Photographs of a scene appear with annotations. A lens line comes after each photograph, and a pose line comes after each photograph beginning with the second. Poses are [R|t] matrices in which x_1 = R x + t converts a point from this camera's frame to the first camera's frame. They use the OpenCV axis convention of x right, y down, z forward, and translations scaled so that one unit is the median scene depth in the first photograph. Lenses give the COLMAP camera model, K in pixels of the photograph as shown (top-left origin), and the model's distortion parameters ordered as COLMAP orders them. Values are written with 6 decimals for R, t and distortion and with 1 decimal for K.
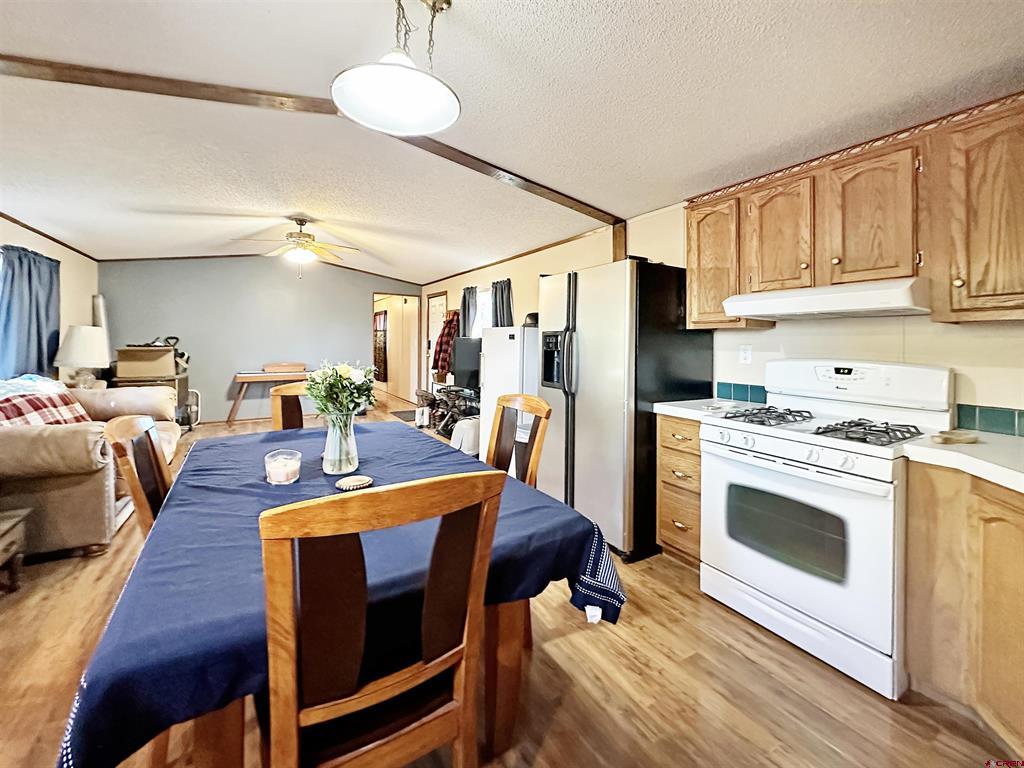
lens RADIAL K [[417.4, 0, 511.3], [0, 417.4, 336.6], [0, 0, 1]] dist [0.000983, 0.000163]
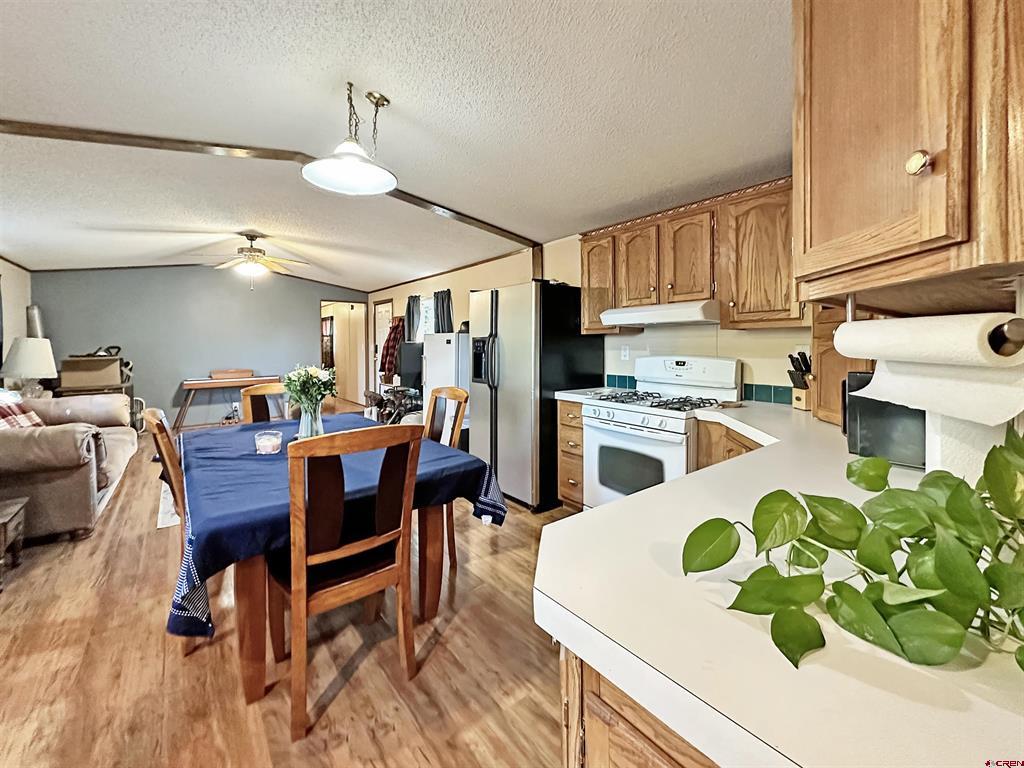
lens RADIAL K [[417.4, 0, 511.3], [0, 417.4, 336.6], [0, 0, 1]] dist [0.000983, 0.000163]
pose [[0.992742, -0.015977, 0.119198, 0.055253], [0.016345, 0.999864, -0.002104, -0.012803], [-0.119148, 0.004037, 0.992868, -0.290120]]
